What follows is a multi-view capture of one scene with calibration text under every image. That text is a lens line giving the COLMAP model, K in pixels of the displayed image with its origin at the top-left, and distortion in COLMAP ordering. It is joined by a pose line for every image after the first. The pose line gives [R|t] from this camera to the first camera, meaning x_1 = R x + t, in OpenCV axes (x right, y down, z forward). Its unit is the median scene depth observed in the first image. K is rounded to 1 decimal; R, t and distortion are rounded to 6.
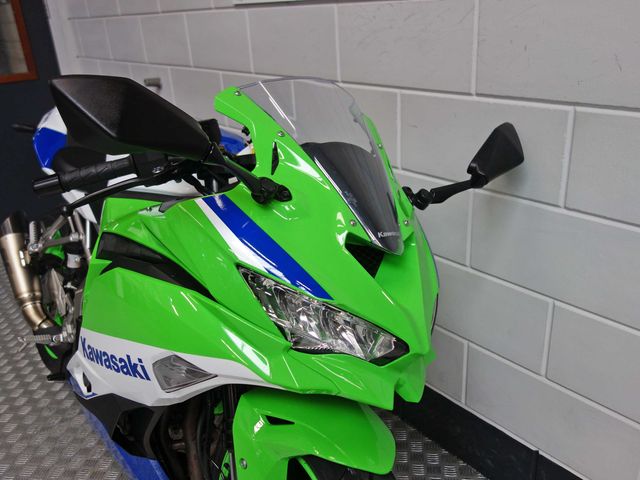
lens RADIAL K [[568.4, 0, 320.0], [0, 568.4, 240.0], [0, 0, 1]] dist [0.004434, -0.001374]
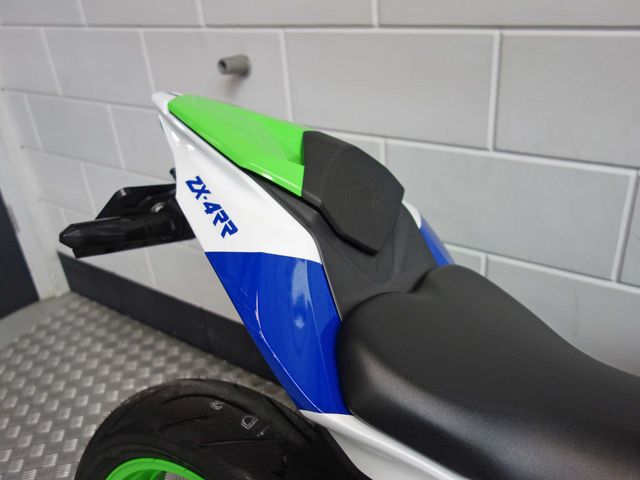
lens RADIAL K [[568.4, 0, 320.0], [0, 568.4, 240.0], [0, 0, 1]] dist [0.004434, -0.001374]
pose [[0.960983, -0.142409, 0.237132, -0.840666], [0.126829, 0.988710, 0.079791, -0.364426], [-0.245817, -0.046603, 0.968195, 1.158429]]
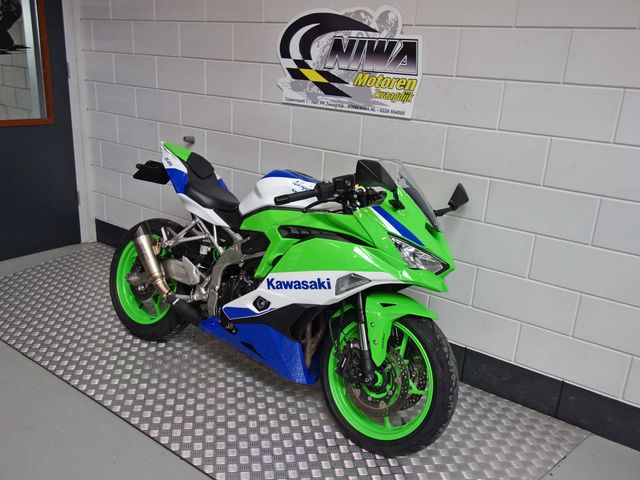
lens RADIAL K [[568.4, 0, 320.0], [0, 568.4, 240.0], [0, 0, 1]] dist [0.004434, -0.001374]
pose [[0.959646, 0.028484, 0.279764, -0.861691], [-0.004835, 0.996381, -0.084862, 0.218161], [-0.281169, 0.080085, 0.956311, -1.008488]]
